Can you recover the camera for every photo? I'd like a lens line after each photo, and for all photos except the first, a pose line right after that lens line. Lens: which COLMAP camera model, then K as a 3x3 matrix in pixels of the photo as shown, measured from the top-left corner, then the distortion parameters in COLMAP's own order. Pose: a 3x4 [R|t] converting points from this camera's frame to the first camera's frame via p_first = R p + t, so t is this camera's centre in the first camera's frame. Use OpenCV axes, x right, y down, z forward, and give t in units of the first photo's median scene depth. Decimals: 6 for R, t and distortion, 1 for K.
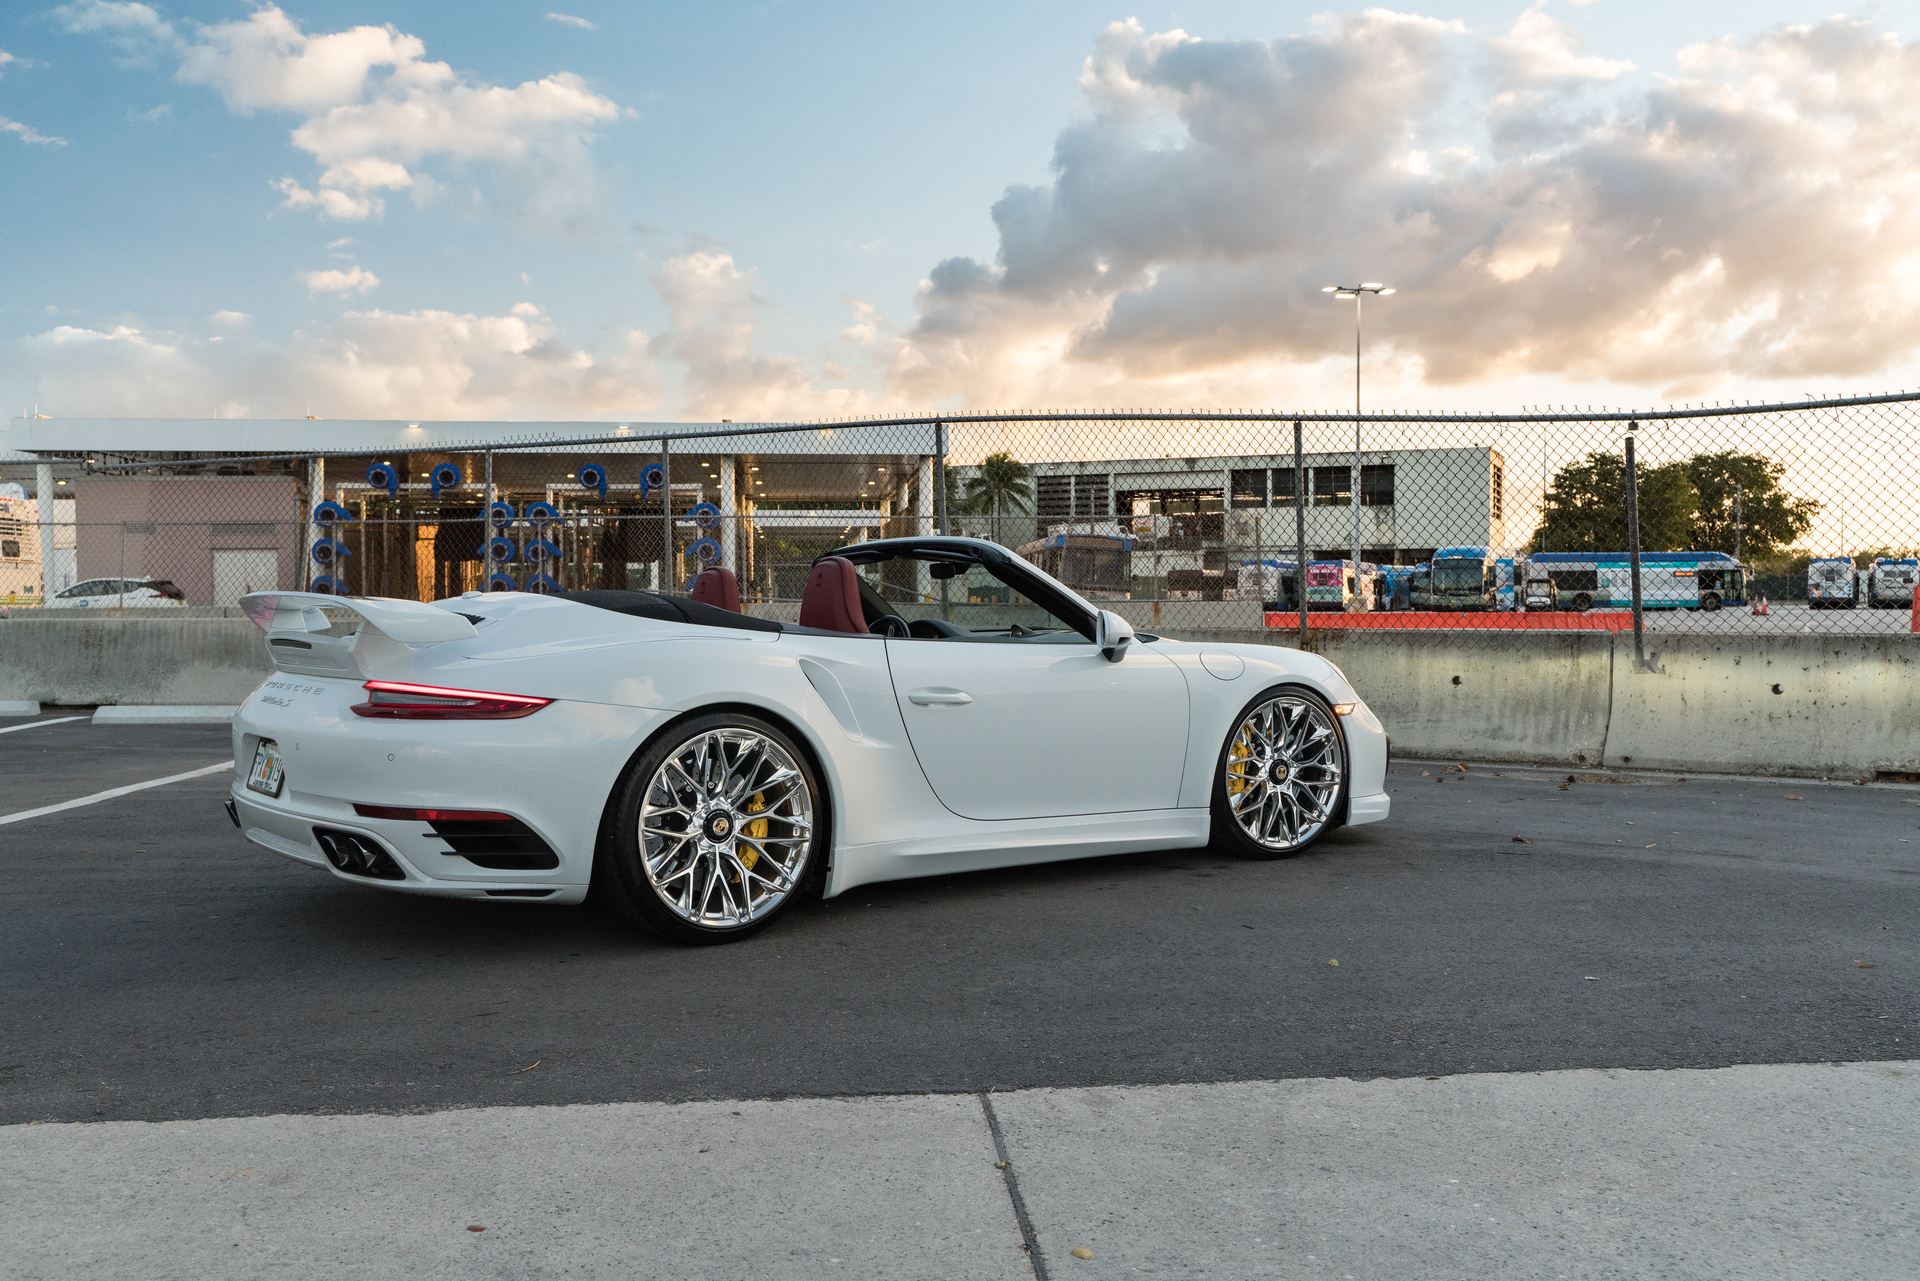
lens RADIAL K [[1718.2, 0, 974.7], [0, 1718.2, 641.2], [0, 0, 1]] dist [0.009129, 0.022787]
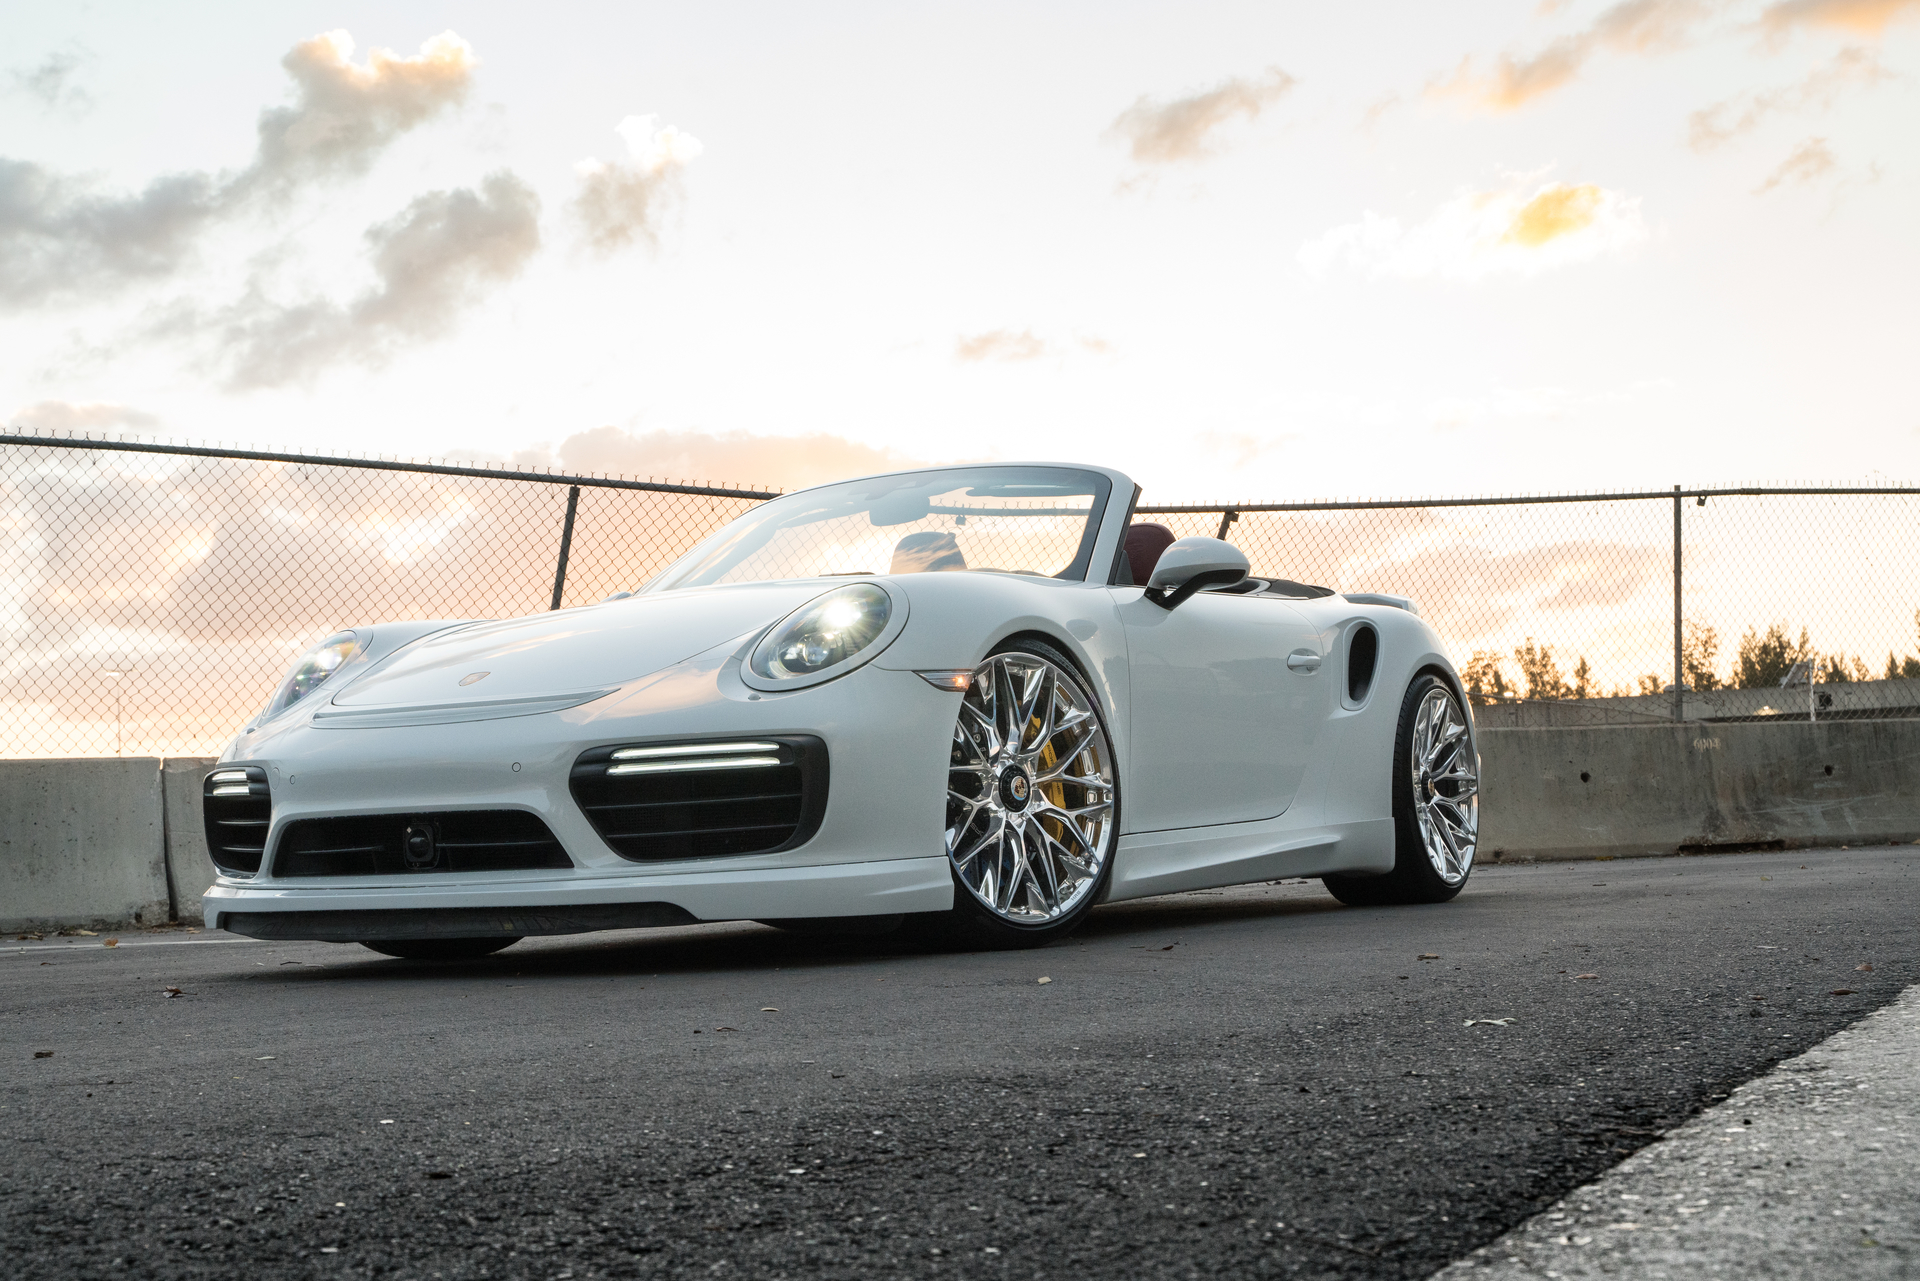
lens RADIAL K [[2604.6, 0, 956.3], [0, 2604.6, 638.2], [0, 0, 1]] dist [-0.011721, 0.000000]
pose [[0.537344, 0.048670, 0.841958, -0.797940], [0.060570, 0.993528, -0.096088, 0.076441], [-0.841185, 0.102630, 0.530918, 0.229829]]
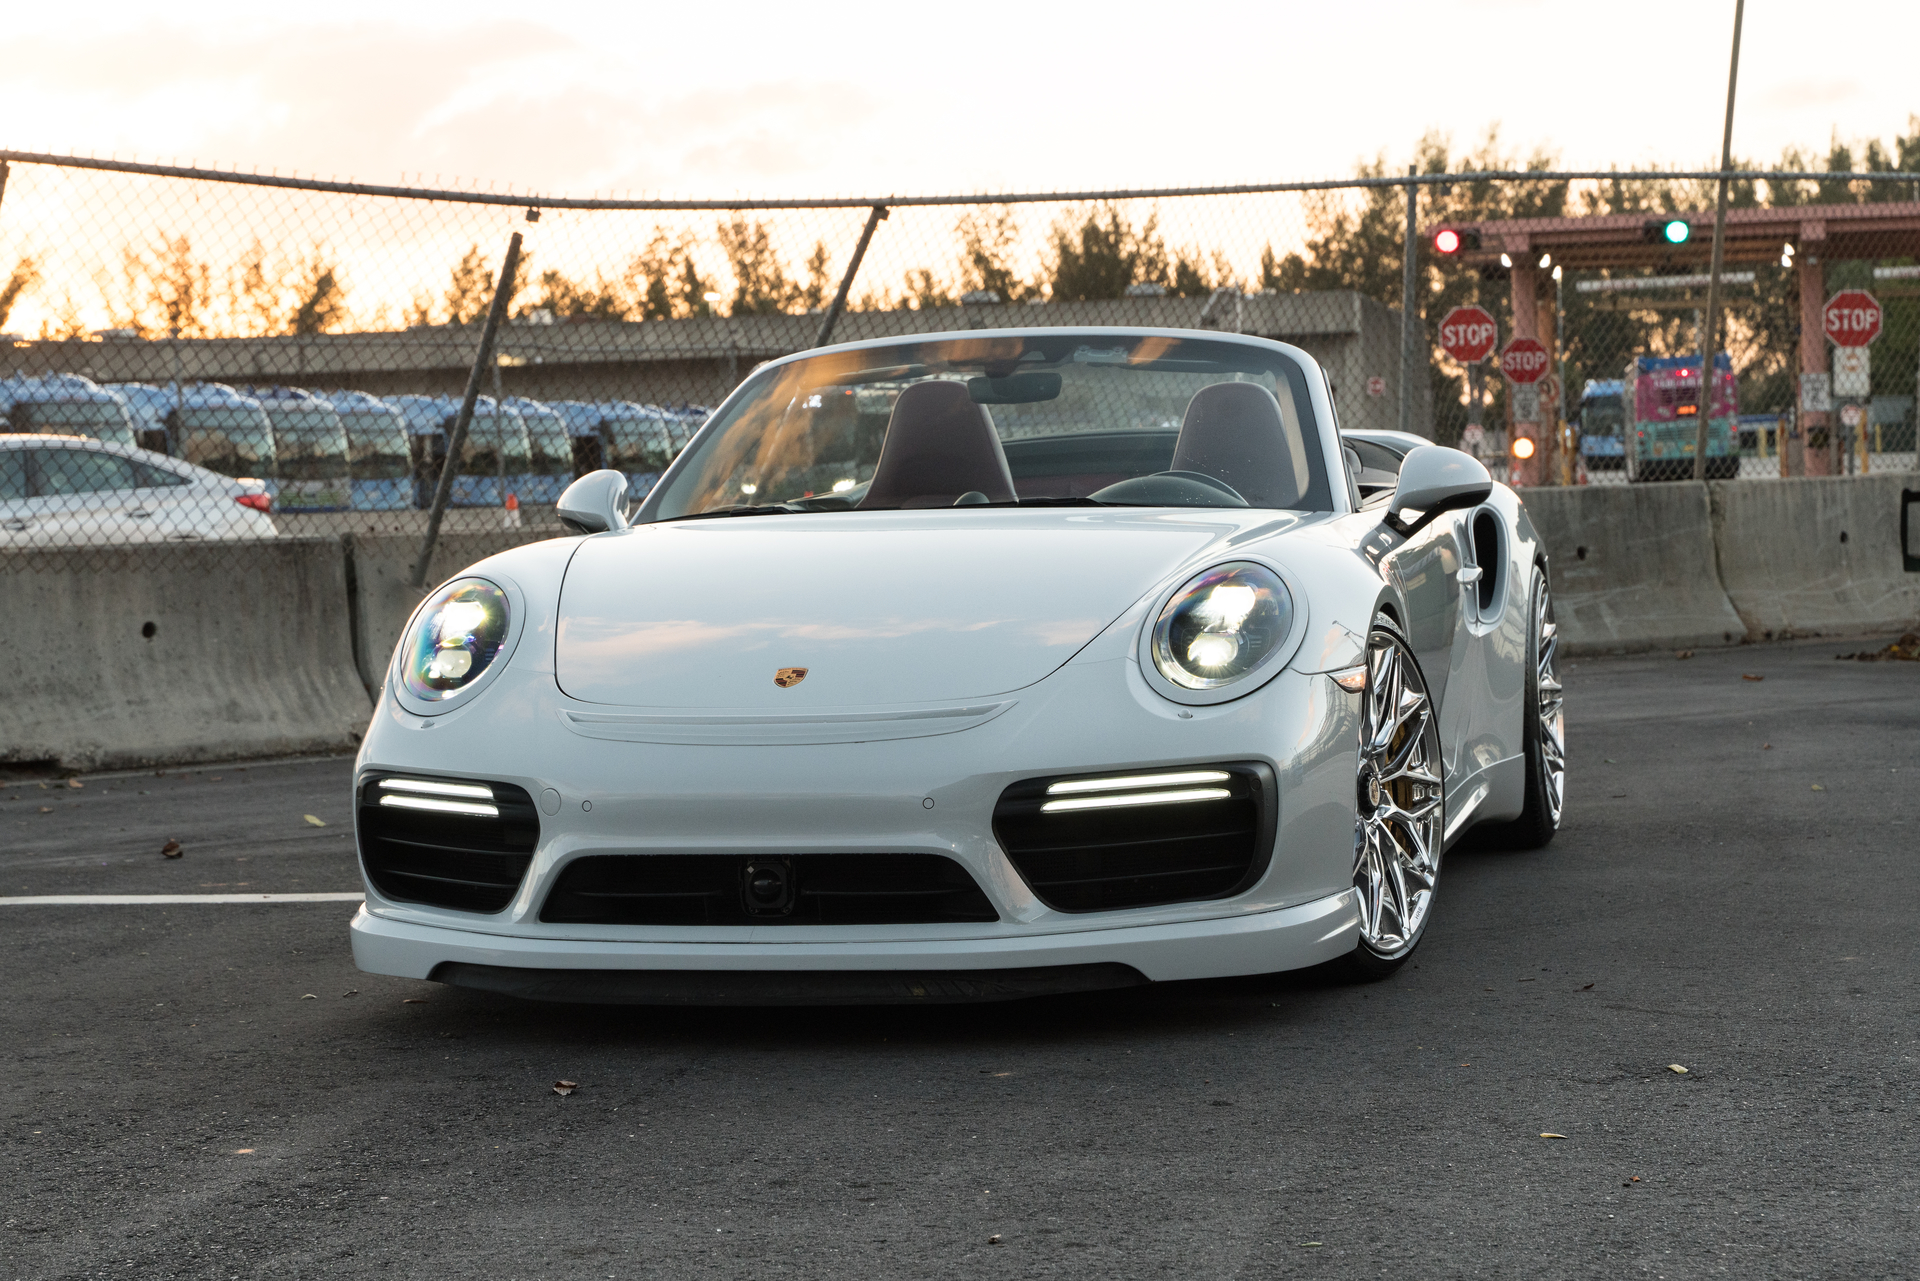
lens RADIAL K [[4103.5, 0, 974.8], [0, 4103.5, 649.2], [0, 0, 1]] dist [0.029824, 0.000000]
pose [[0.281620, -0.046459, 0.958401, -1.054269], [0.056712, 0.997887, 0.031708, 0.001523], [-0.957848, 0.045423, 0.283660, 0.375755]]
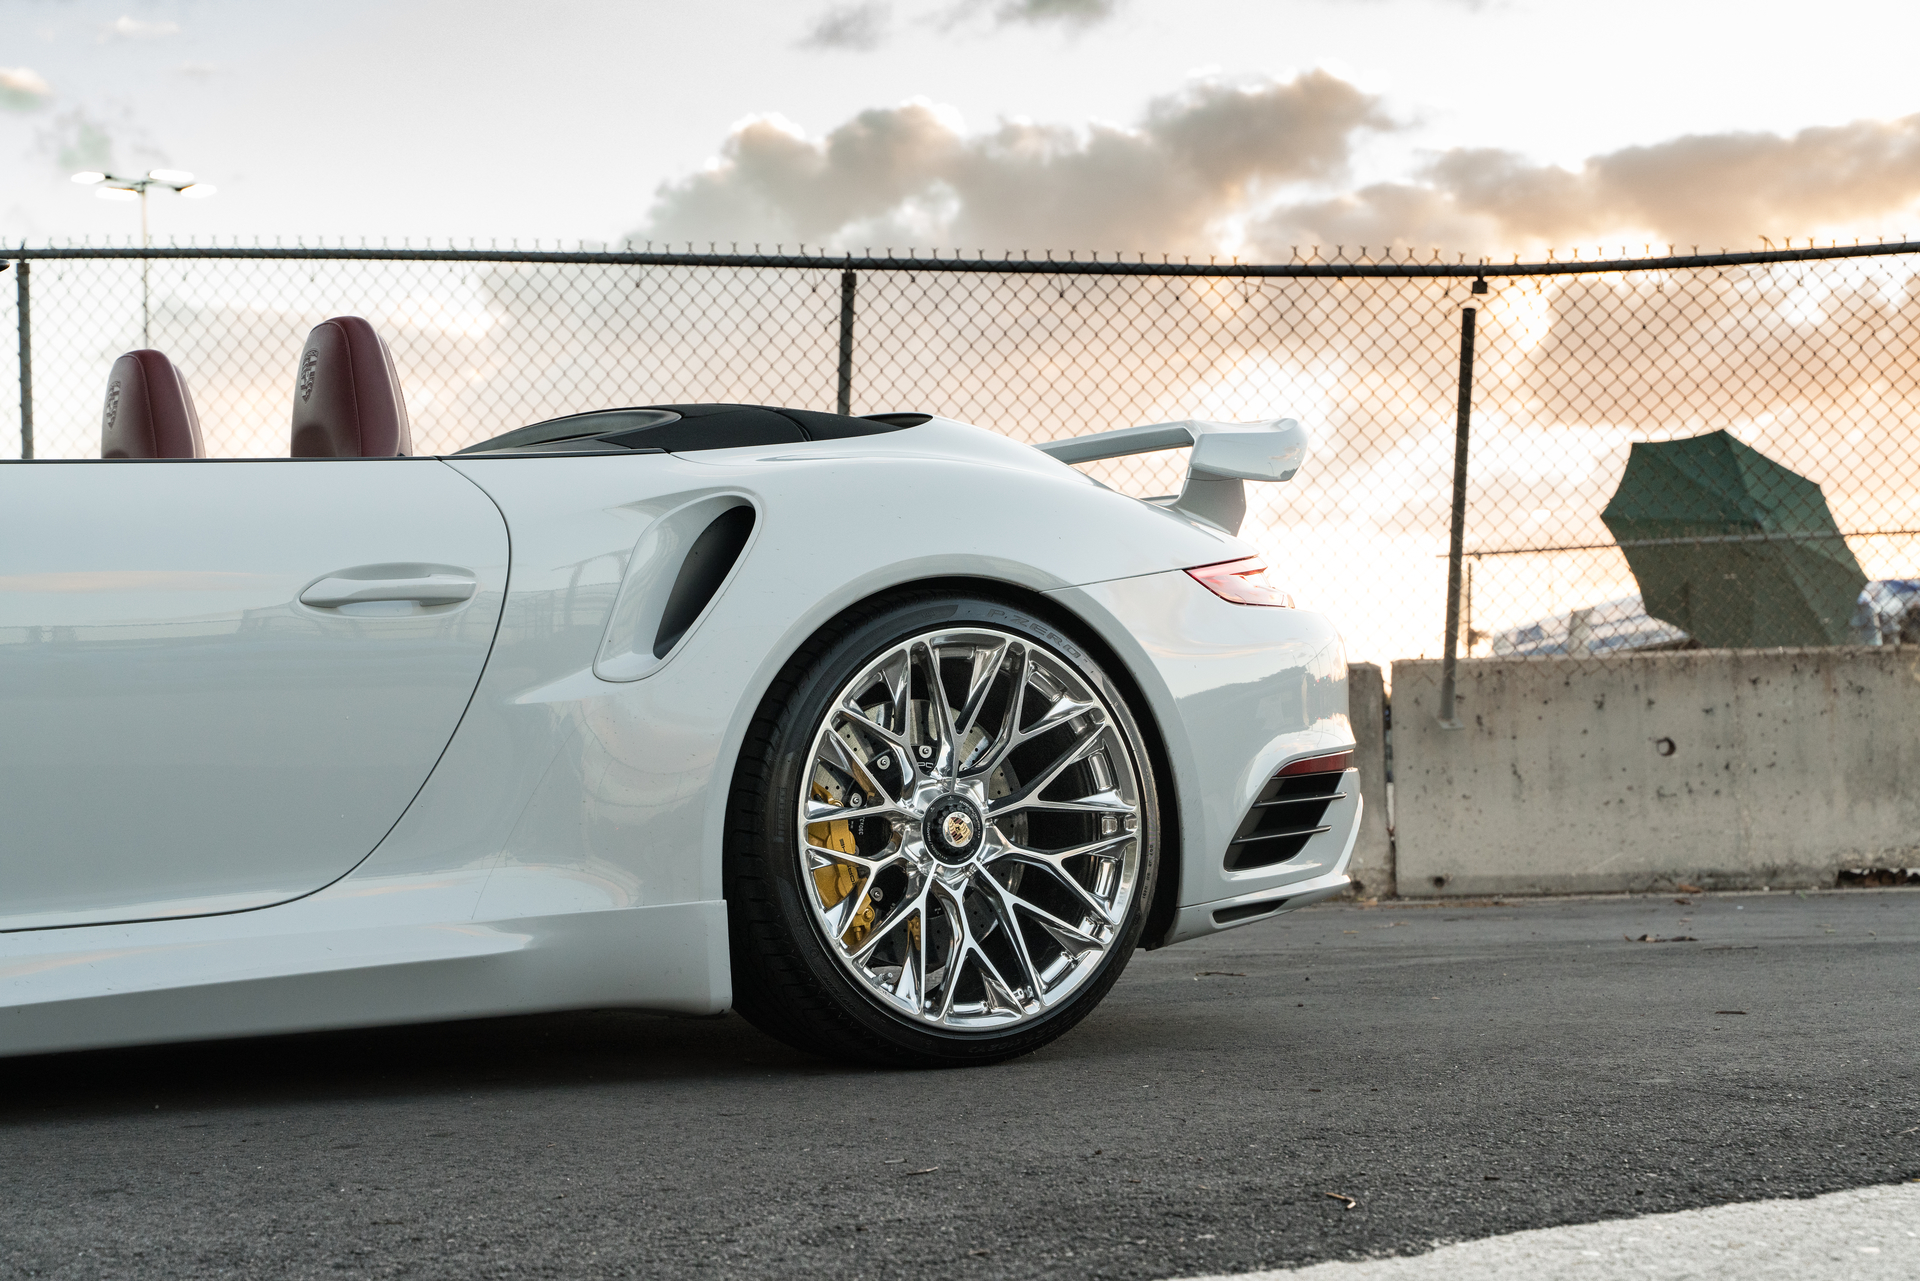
lens RADIAL K [[3376.7, 0, 957.0], [0, 3376.7, 632.2], [0, 0, 1]] dist [0.012523, 0.000000]
pose [[0.880853, 0.001809, 0.473386, -0.294053], [0.035503, 0.996924, -0.069872, 0.060322], [-0.472056, 0.078354, 0.878080, 0.094100]]
